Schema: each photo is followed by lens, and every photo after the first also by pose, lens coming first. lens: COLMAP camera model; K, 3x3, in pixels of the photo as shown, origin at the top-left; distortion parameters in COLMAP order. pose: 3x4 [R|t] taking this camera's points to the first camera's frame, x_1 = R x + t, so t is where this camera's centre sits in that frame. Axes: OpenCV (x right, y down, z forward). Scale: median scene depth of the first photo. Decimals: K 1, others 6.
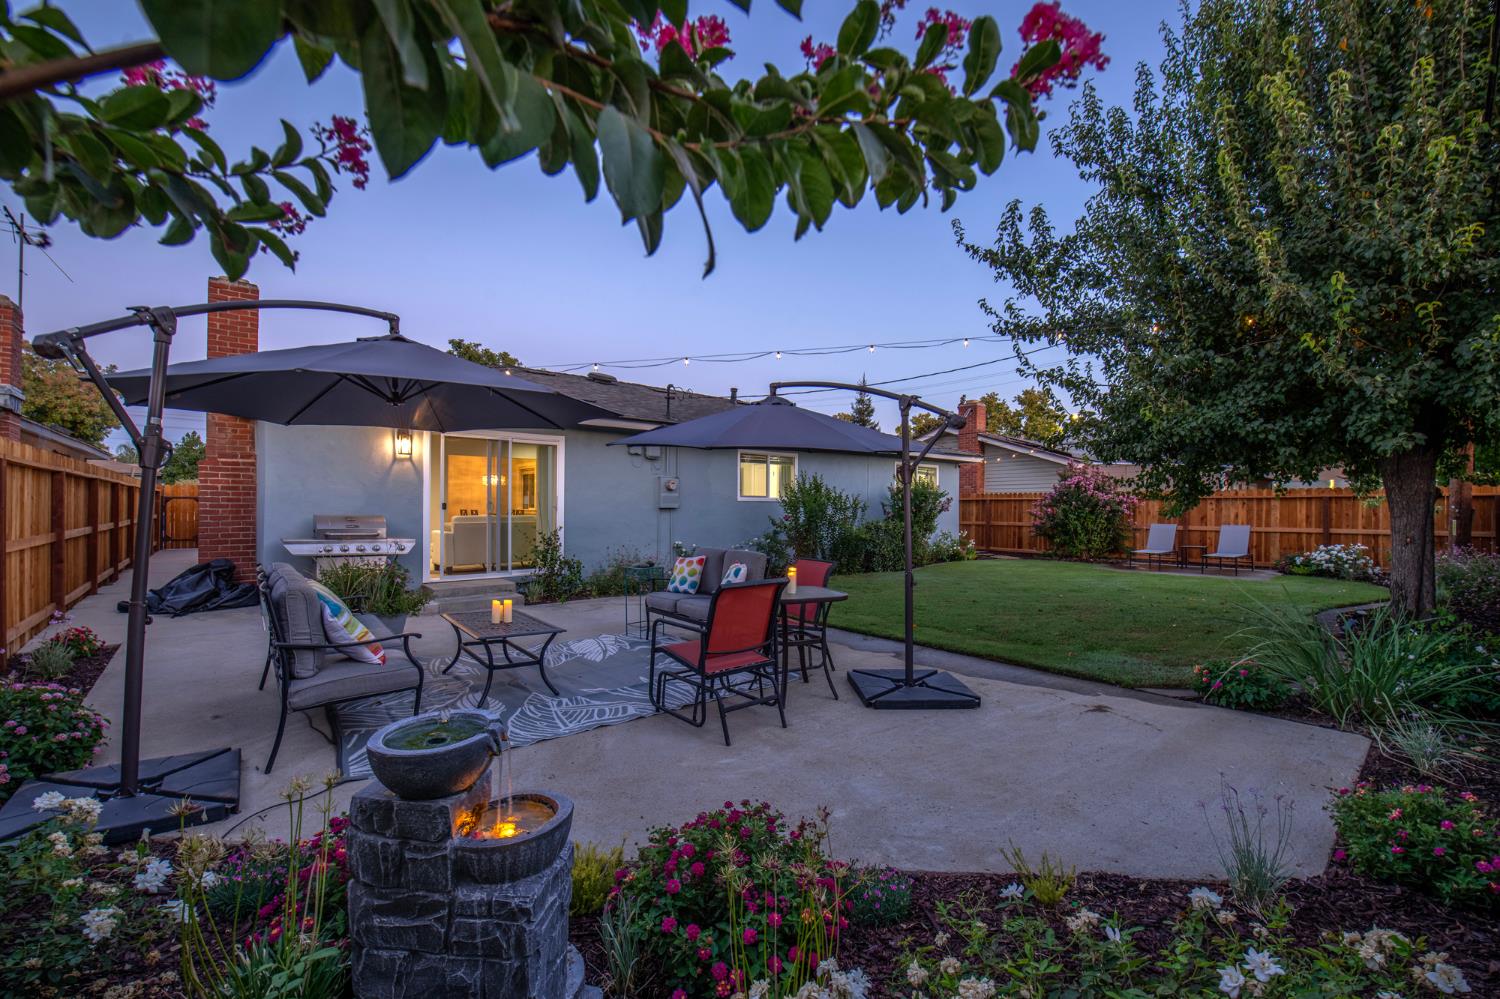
lens RADIAL K [[620.6, 0, 750.0], [0, 620.6, 499.5], [0, 0, 1]] dist [-0.000429, -0.000097]
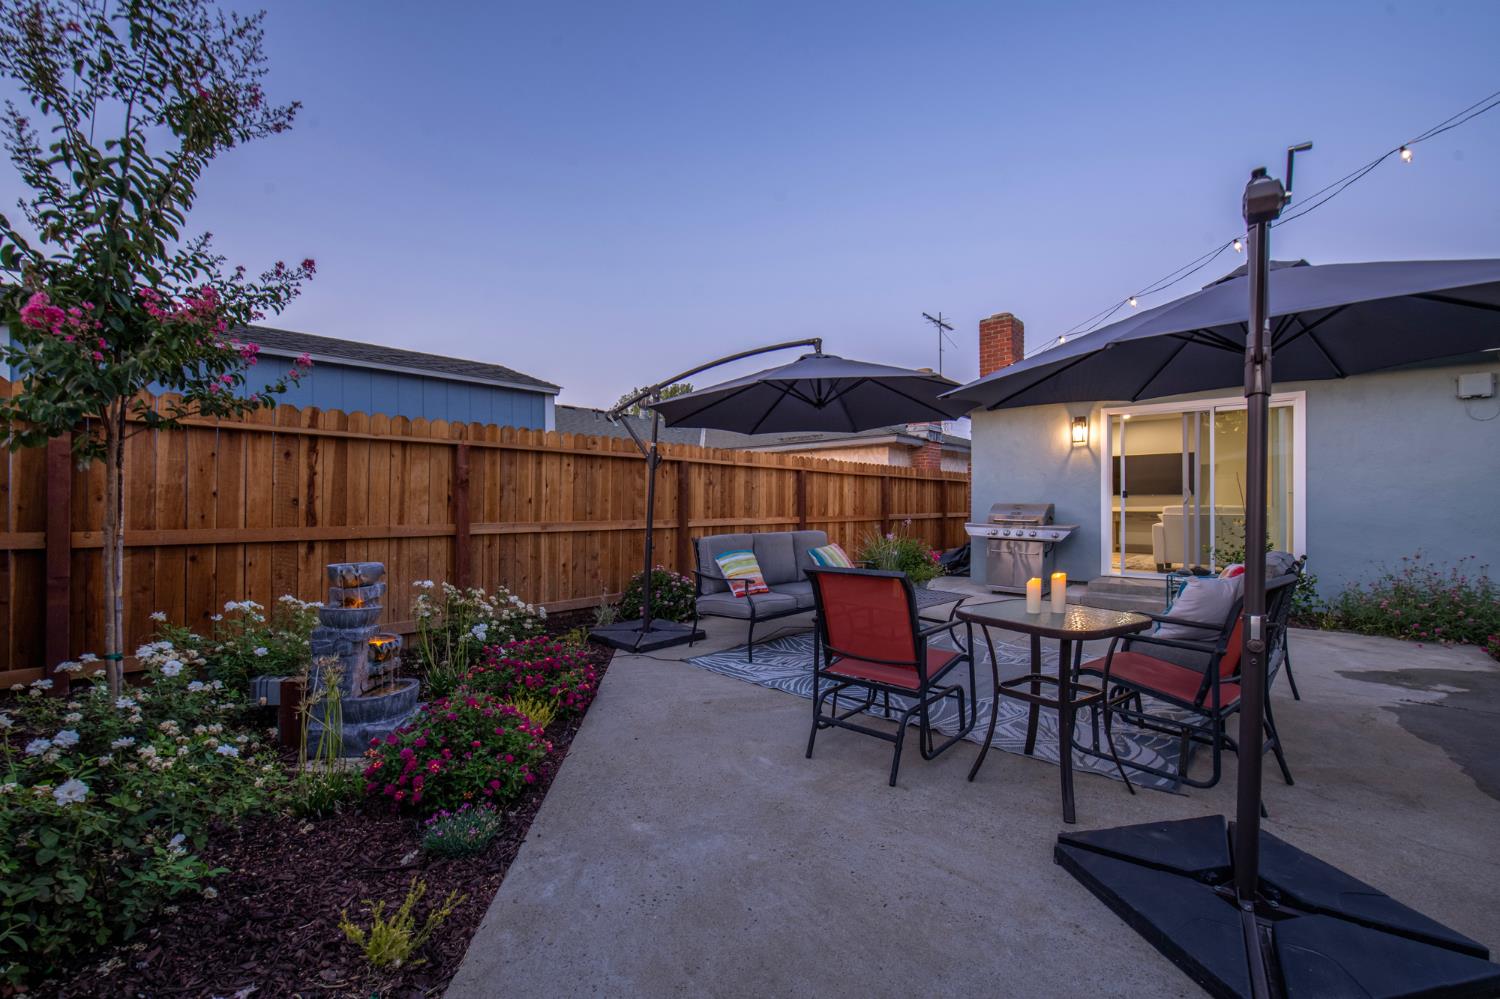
lens RADIAL K [[620.6, 0, 750.0], [0, 620.6, 499.5], [0, 0, 1]] dist [-0.000429, -0.000097]
pose [[0.317463, 0.015594, -0.948143, 0.216921], [0.000050, 0.999865, 0.016461, 0.002622], [0.948271, -0.005273, 0.317419, 0.185520]]
